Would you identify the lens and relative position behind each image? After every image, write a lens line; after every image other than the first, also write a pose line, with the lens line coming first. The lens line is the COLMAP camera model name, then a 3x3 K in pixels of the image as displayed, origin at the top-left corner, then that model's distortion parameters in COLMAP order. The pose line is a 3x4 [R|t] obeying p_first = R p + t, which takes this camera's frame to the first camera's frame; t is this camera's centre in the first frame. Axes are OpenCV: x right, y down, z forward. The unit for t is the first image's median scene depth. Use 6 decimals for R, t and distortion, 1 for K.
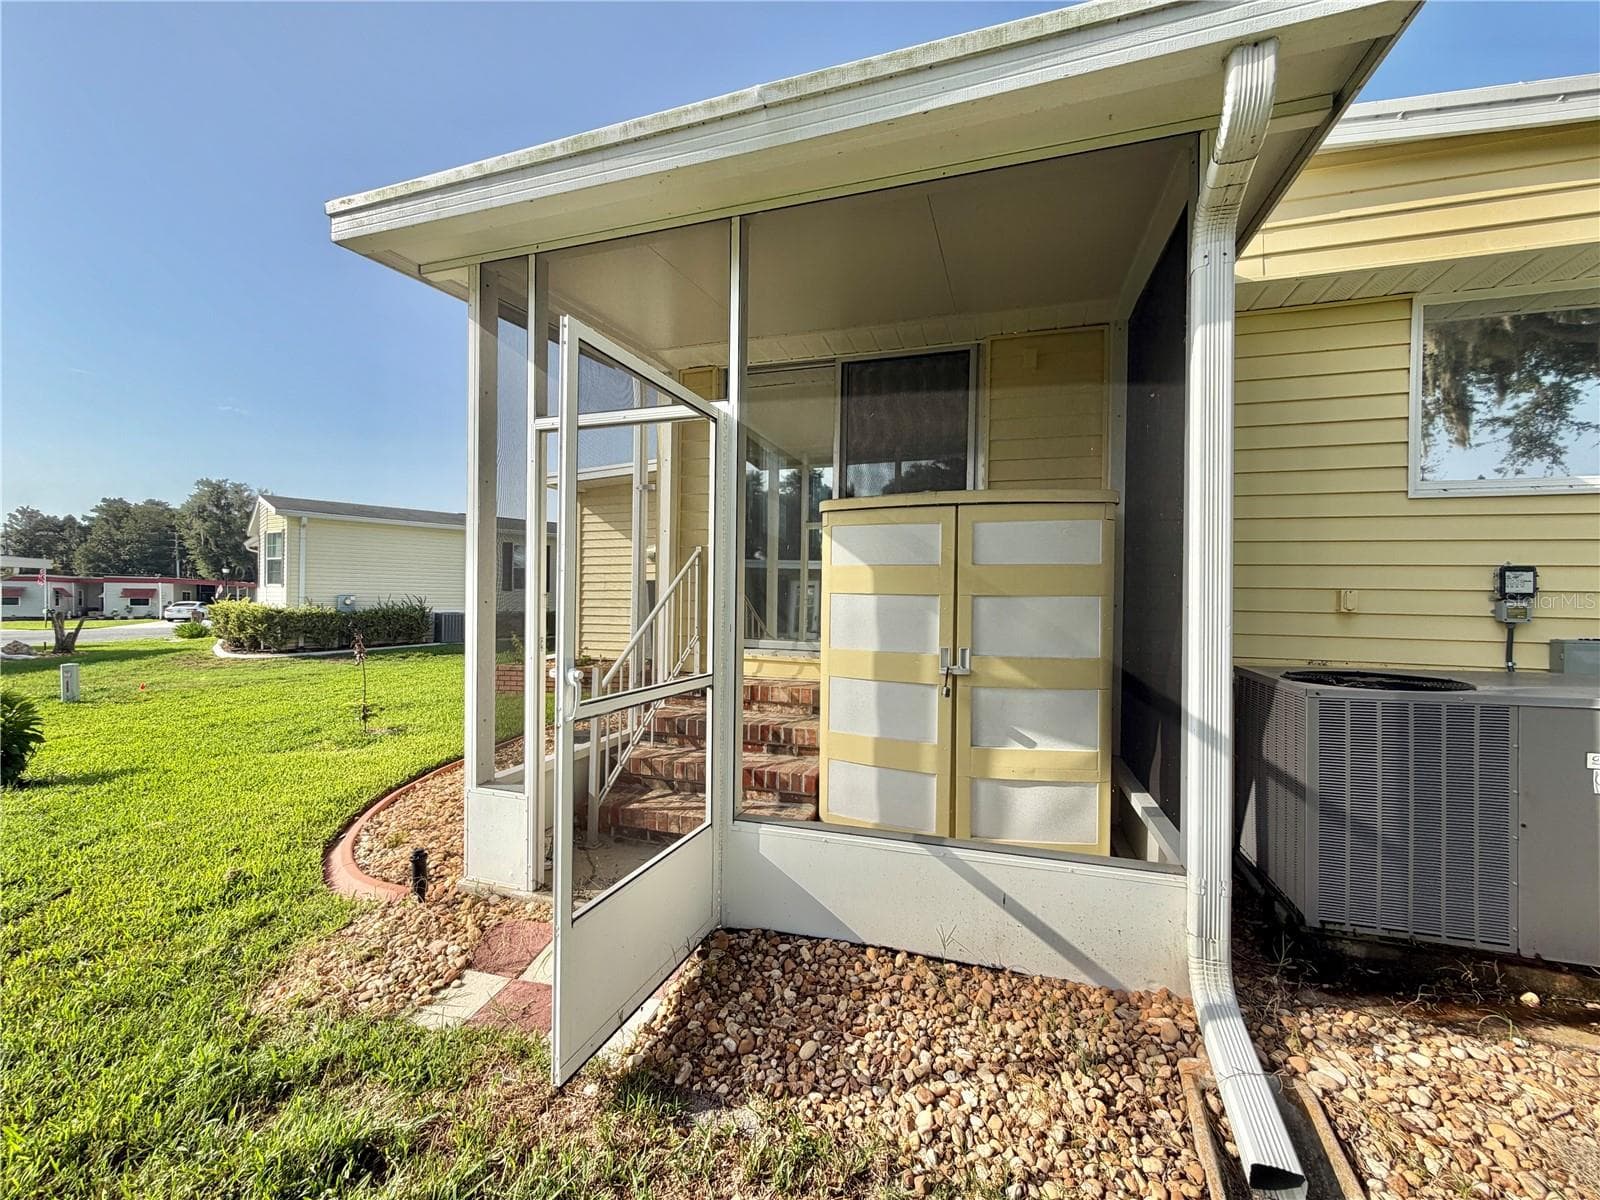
lens RADIAL K [[637.3, 0, 796.9], [0, 637.3, 599.6], [0, 0, 1]] dist [-0.001882, 0.000367]
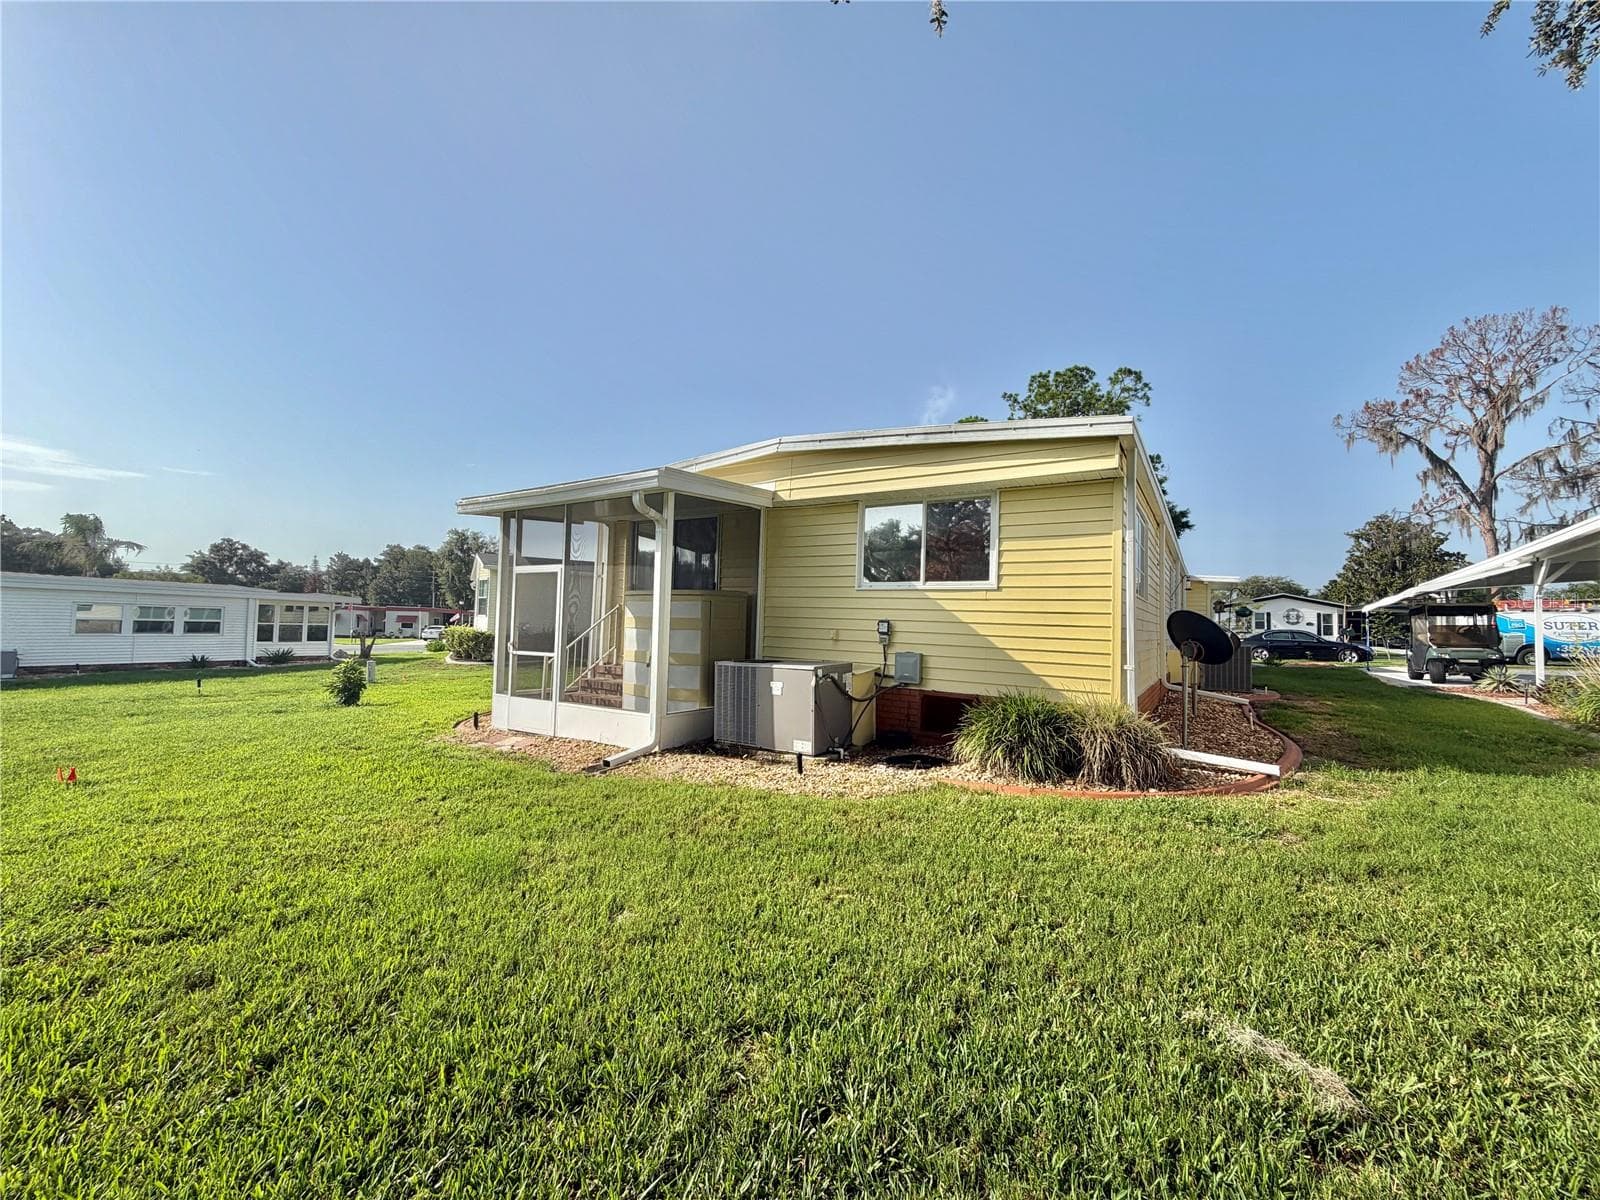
lens RADIAL K [[640.4, 0, 800.0], [0, 640.4, 600.0], [0, 0, 1]] dist [-0.000610, 0.000157]
pose [[0.968139, 0.003240, -0.250394, 0.266560], [-0.015101, 0.998852, -0.045464, -0.002825], [0.249959, 0.047797, 0.967076, -0.252839]]
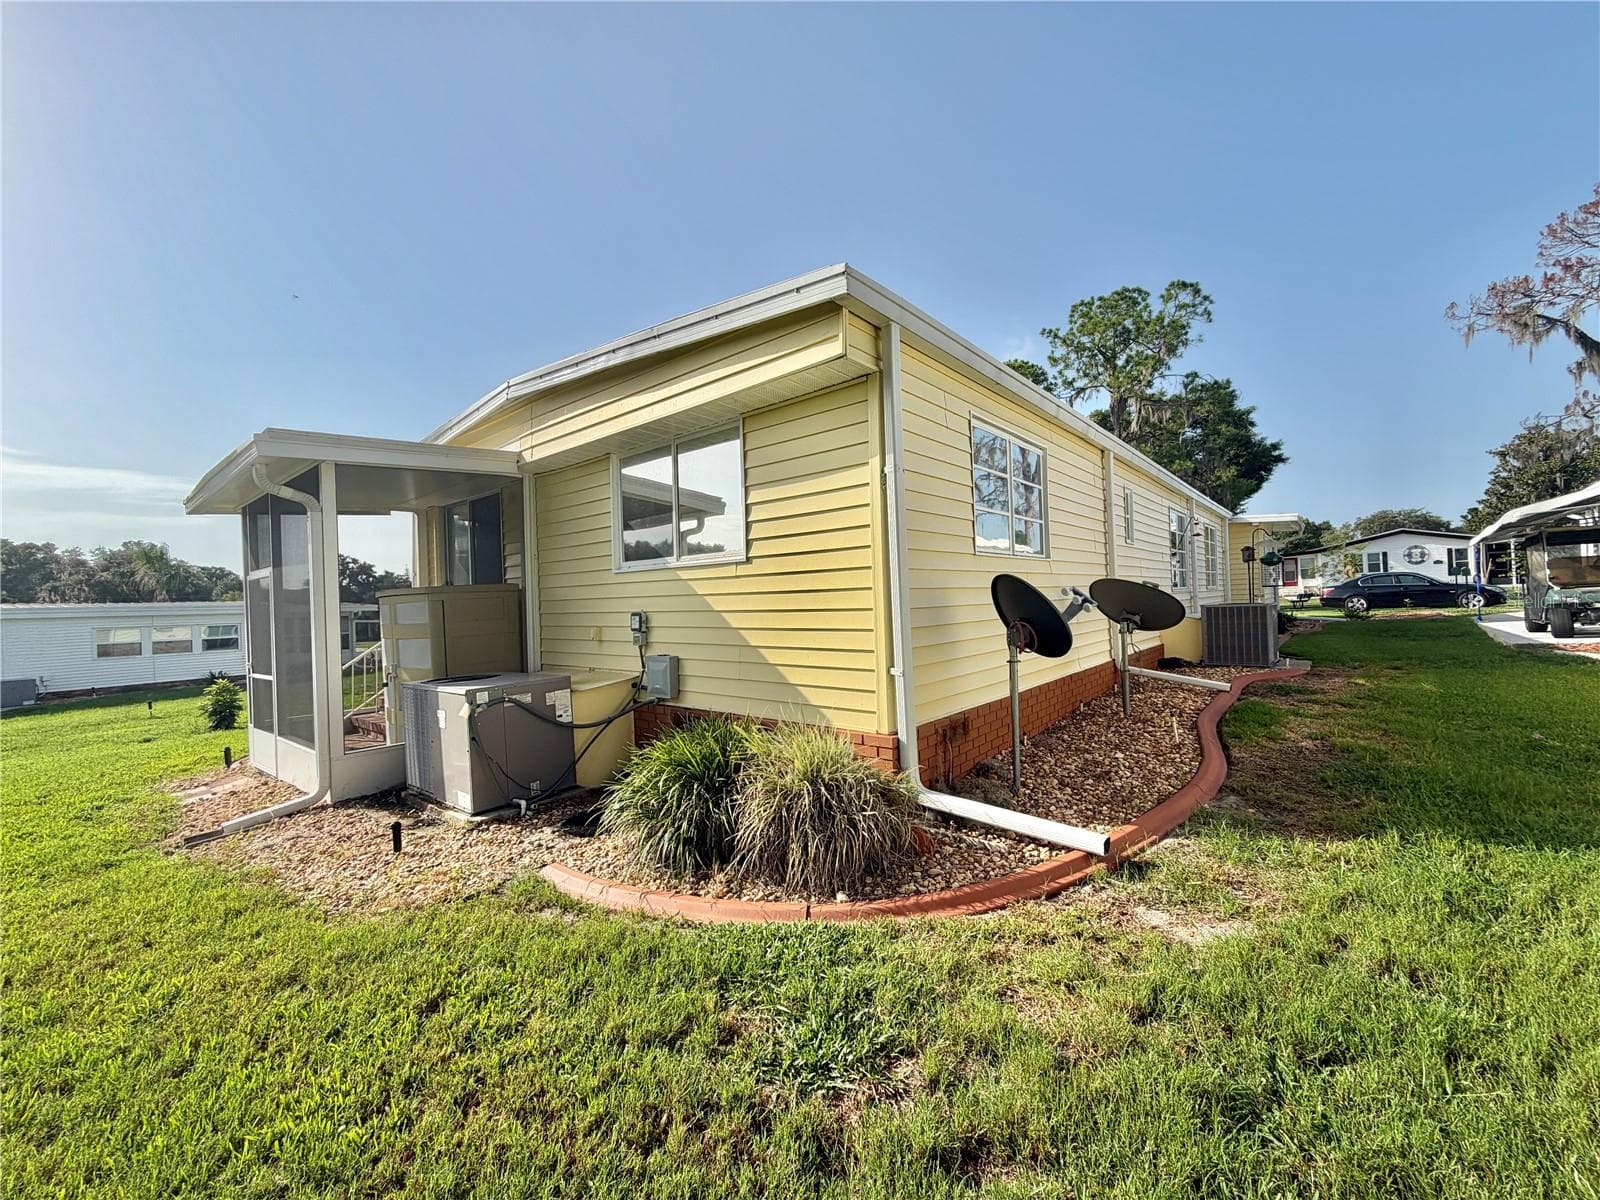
lens RADIAL K [[640.4, 0, 800.0], [0, 640.4, 600.0], [0, 0, 1]] dist [-0.000610, 0.000157]
pose [[0.925681, -0.048282, -0.375211, 0.412613], [0.048106, 0.998794, -0.009843, -0.009153], [0.375233, -0.008939, 0.926887, -0.079732]]
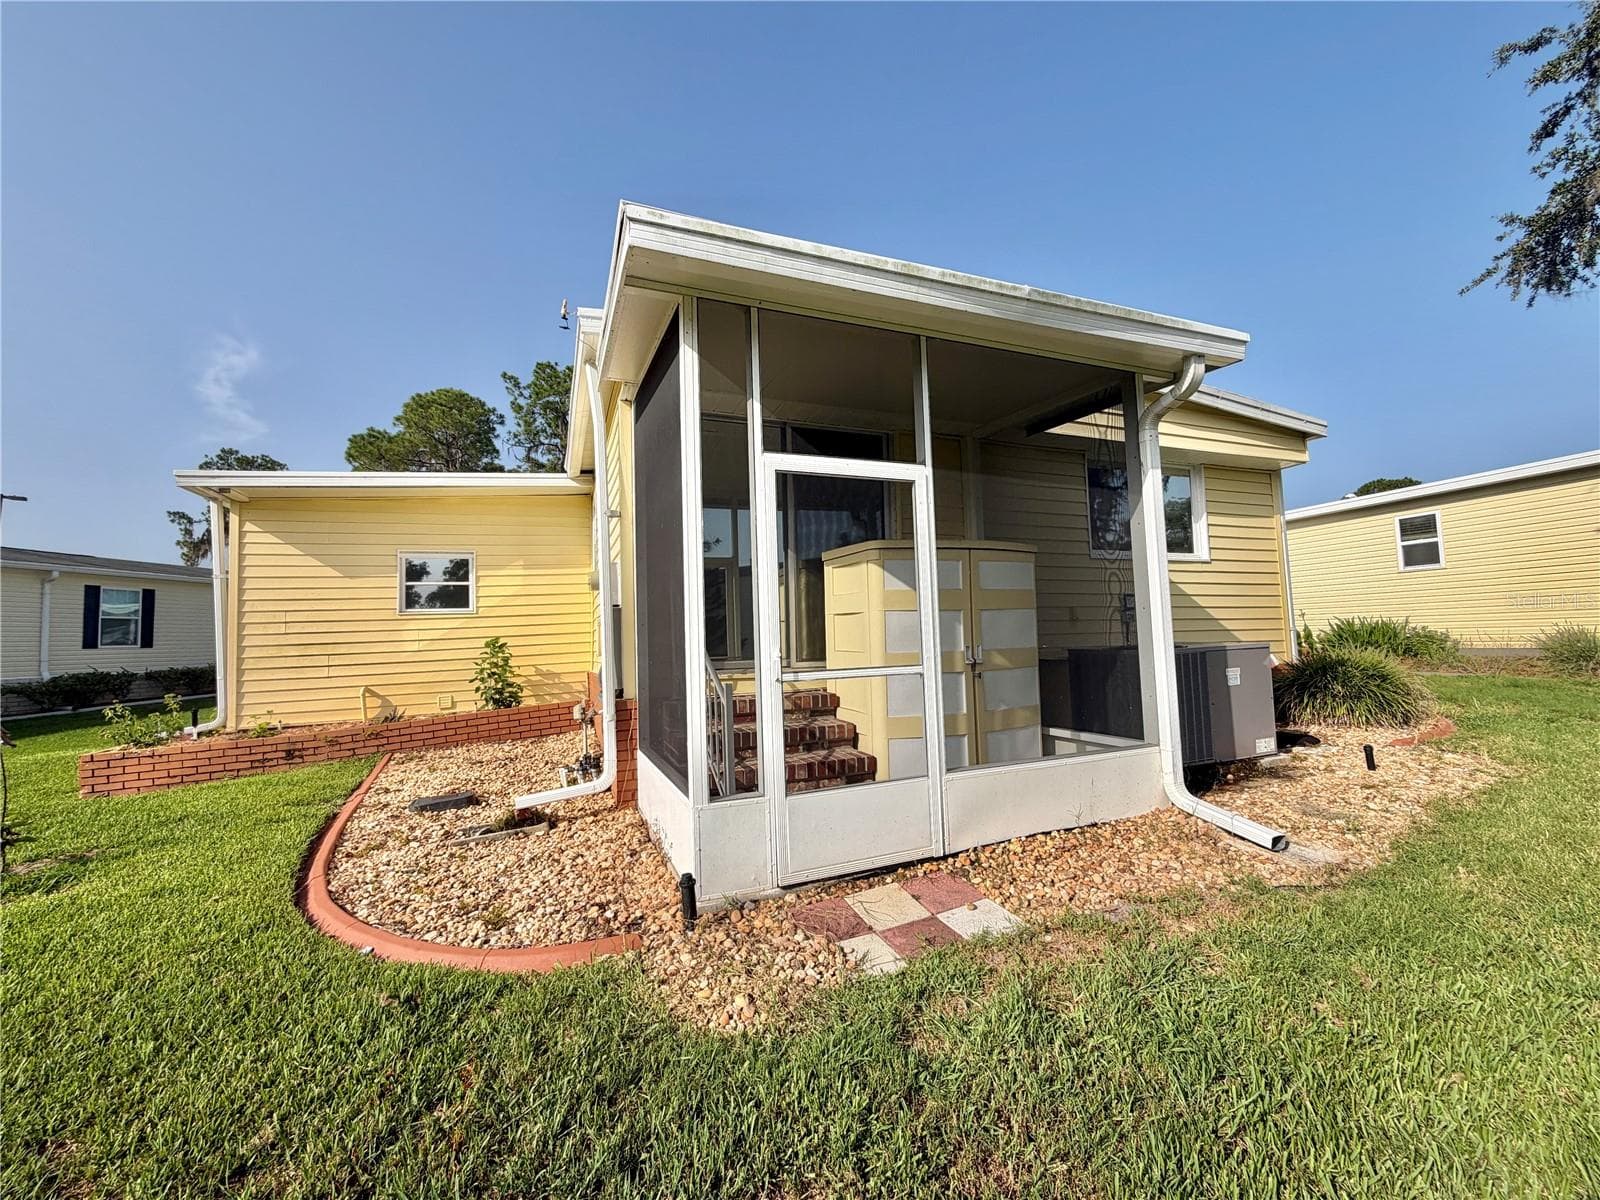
lens RADIAL K [[640.4, 0, 800.0], [0, 640.4, 600.0], [0, 0, 1]] dist [-0.000610, 0.000157]
pose [[0.772664, 0.001170, 0.634814, -0.178019], [0.041161, 0.997802, -0.051937, 0.005656], [-0.633479, 0.066260, 0.770917, 0.019039]]
